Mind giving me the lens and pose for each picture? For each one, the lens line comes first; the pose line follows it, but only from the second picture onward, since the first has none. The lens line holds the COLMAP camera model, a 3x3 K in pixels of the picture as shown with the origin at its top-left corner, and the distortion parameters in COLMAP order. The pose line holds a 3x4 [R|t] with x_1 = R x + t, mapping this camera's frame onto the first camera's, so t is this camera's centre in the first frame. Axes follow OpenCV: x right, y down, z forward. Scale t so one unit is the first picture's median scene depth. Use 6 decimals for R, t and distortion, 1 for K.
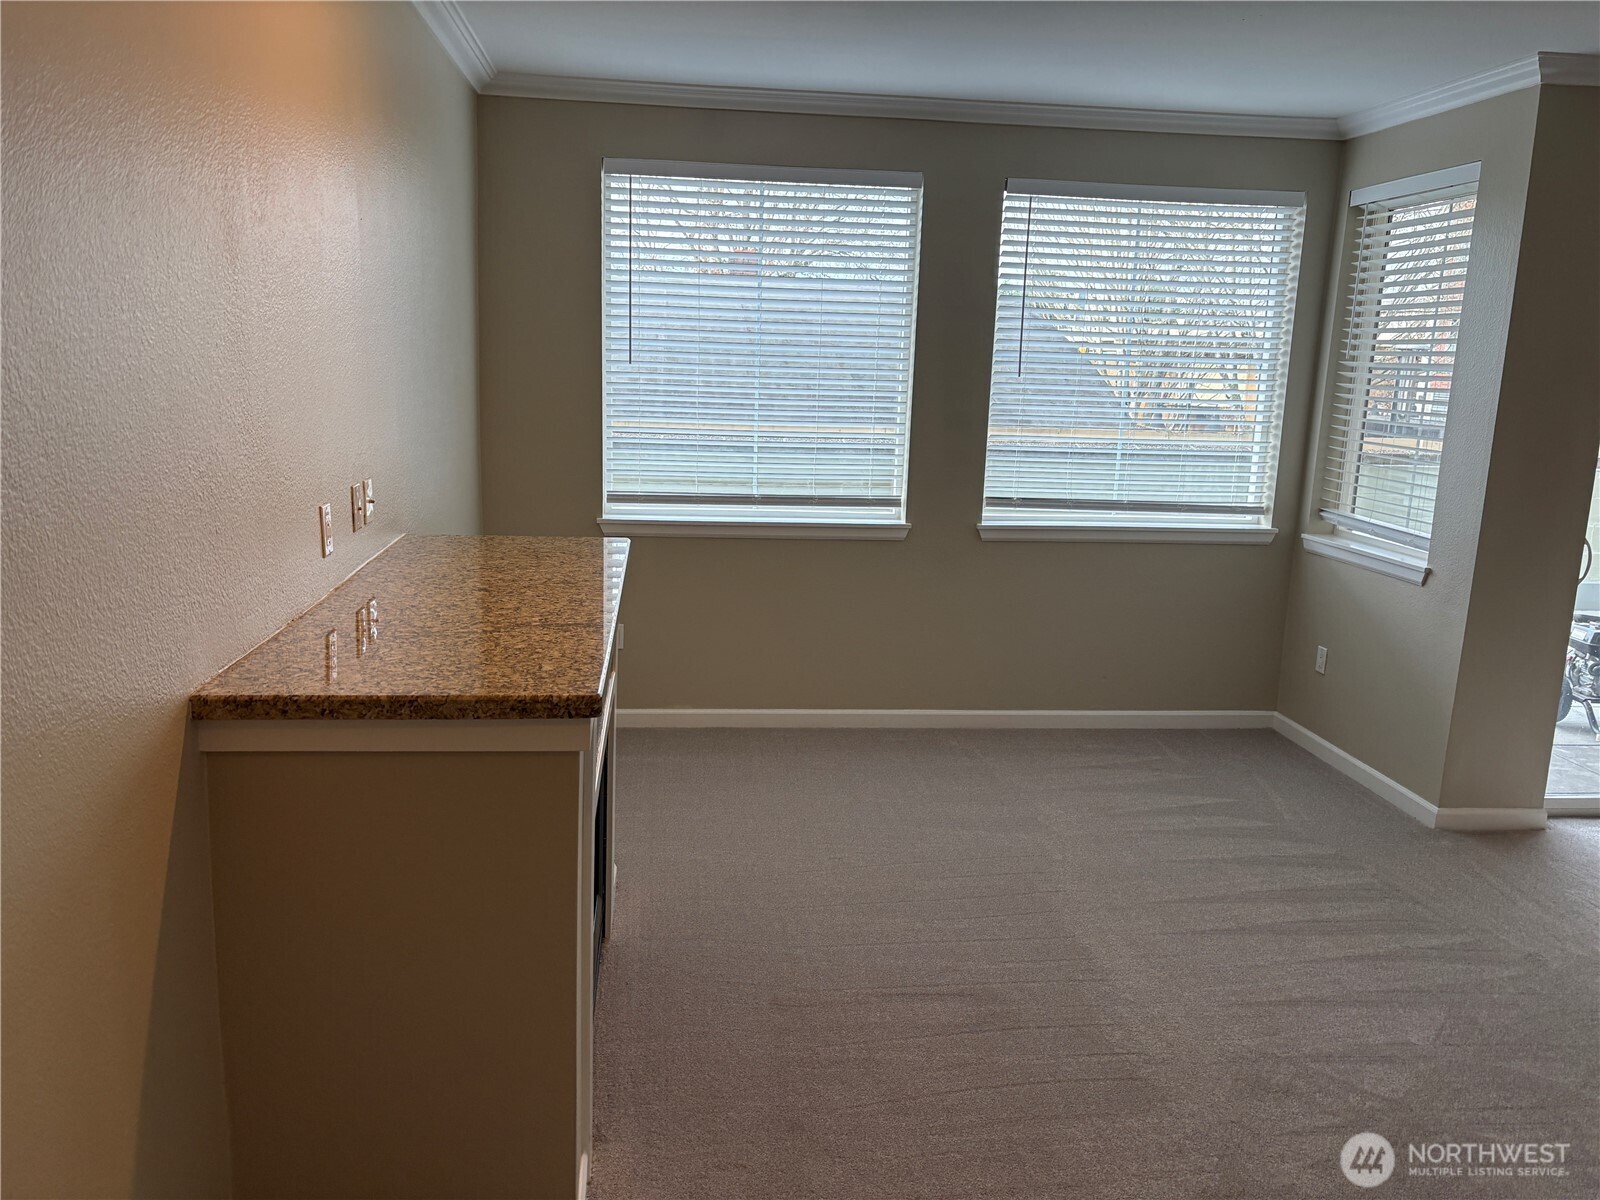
lens RADIAL K [[1197.4, 0, 794.9], [0, 1197.4, 594.9], [0, 0, 1]] dist [0.072925, -0.096416]
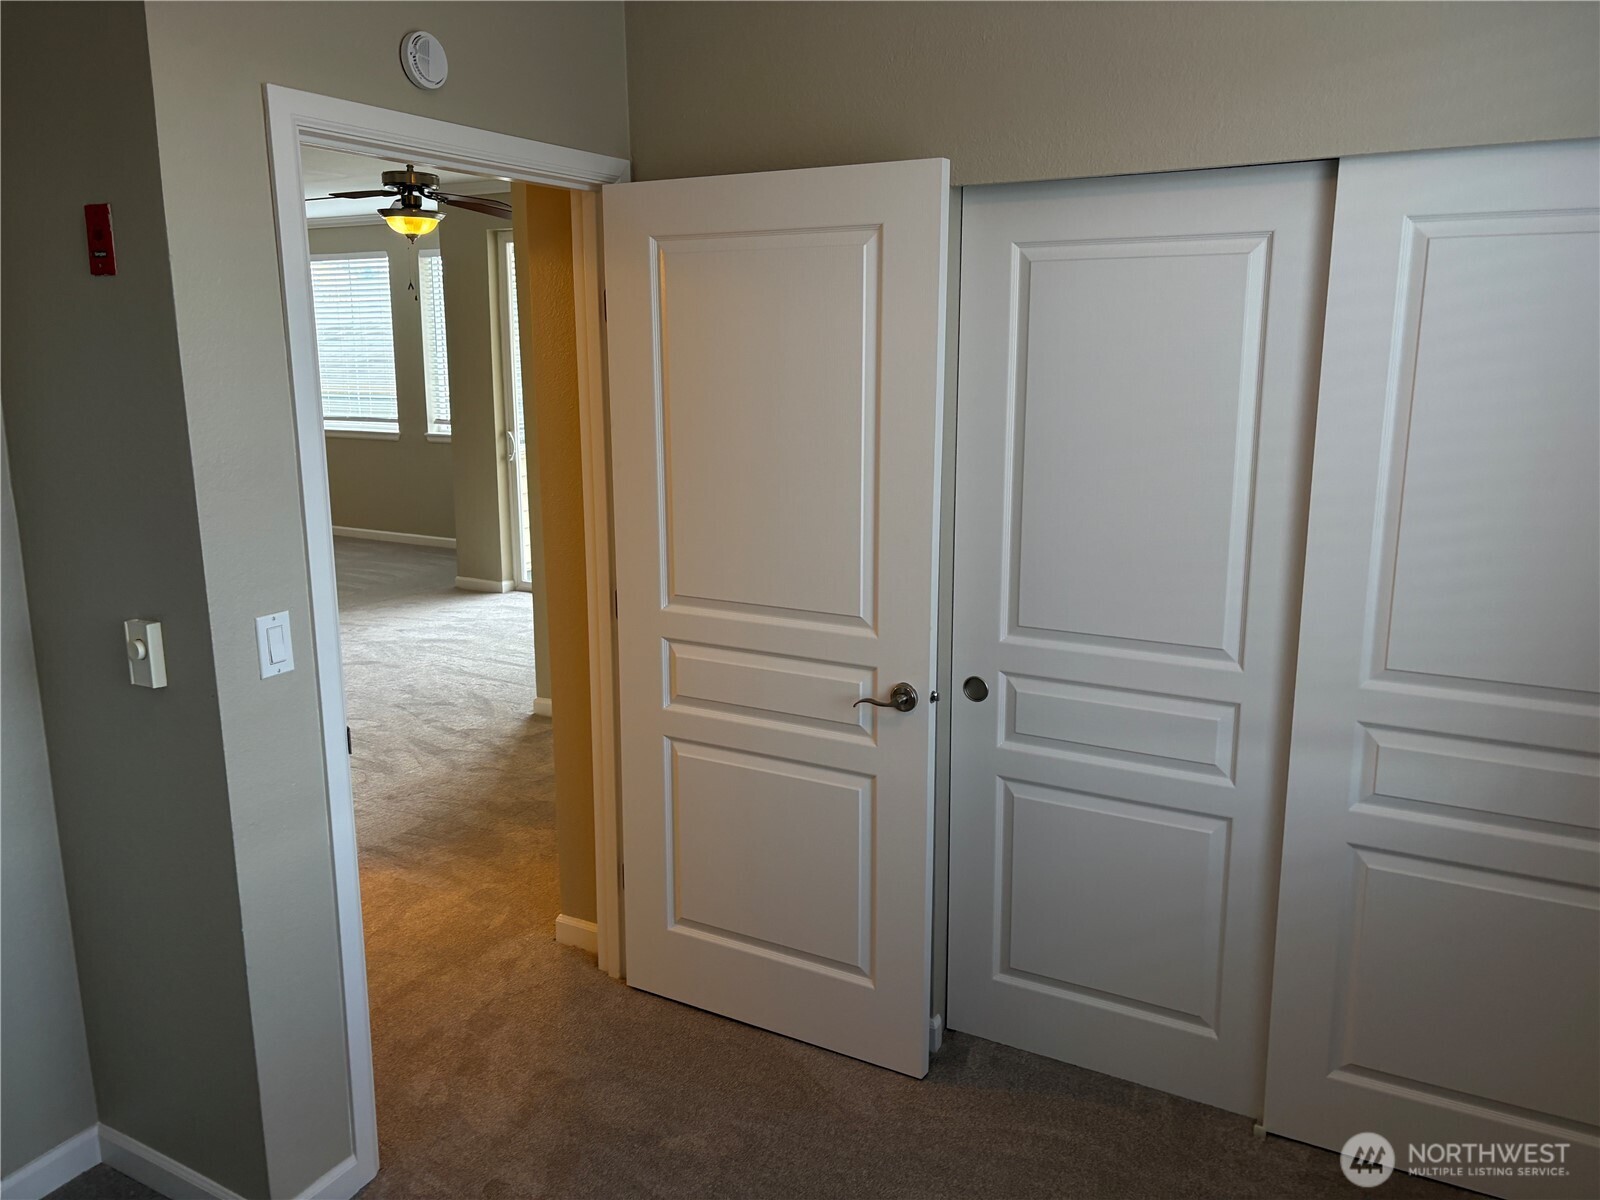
lens RADIAL K [[1197.4, 0, 794.9], [0, 1197.4, 594.9], [0, 0, 1]] dist [0.072925, -0.096416]
pose [[0.817705, 0.086642, -0.569080, 1.717461], [-0.081968, 0.996059, 0.033871, 0.081419], [0.569772, 0.018949, 0.821584, -0.211039]]
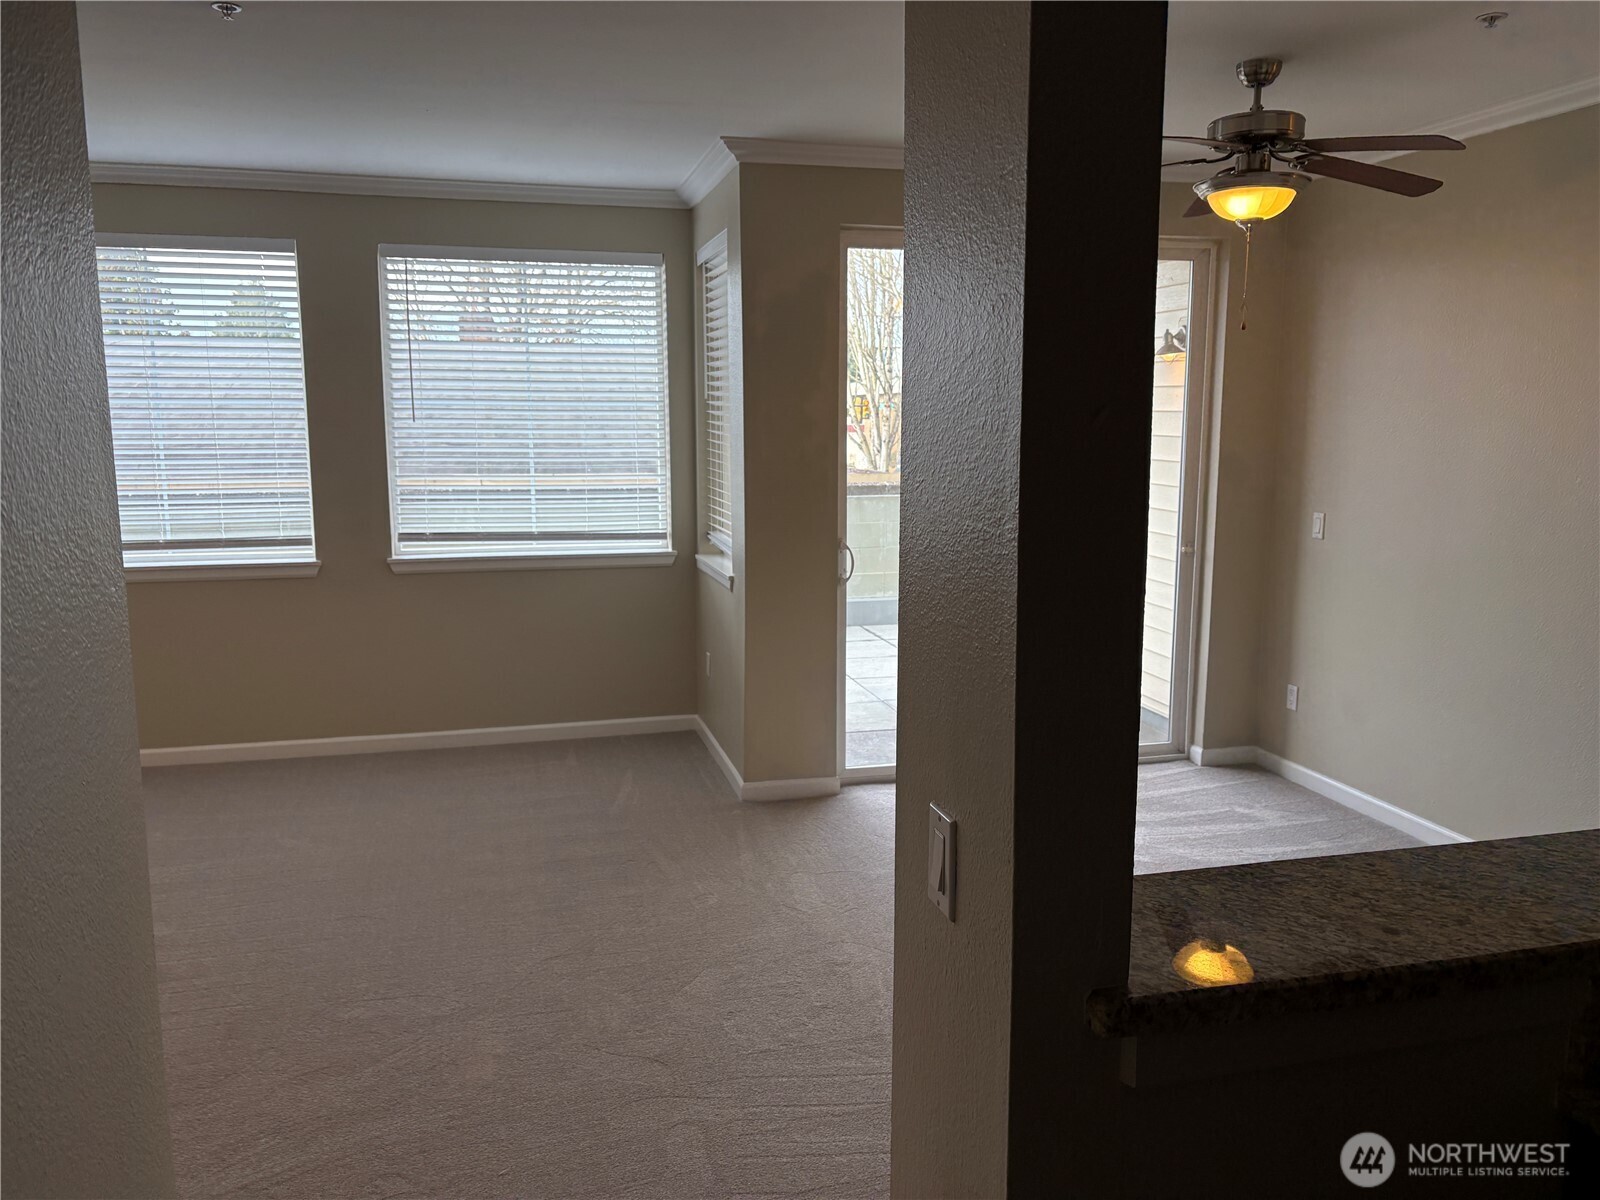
lens RADIAL K [[1197.4, 0, 794.9], [0, 1197.4, 594.9], [0, 0, 1]] dist [0.072925, -0.096416]
pose [[0.988812, -0.051478, 0.140006, 0.361217], [0.058171, 0.997330, -0.044138, 0.042811], [-0.137360, 0.051789, 0.989166, -0.120194]]
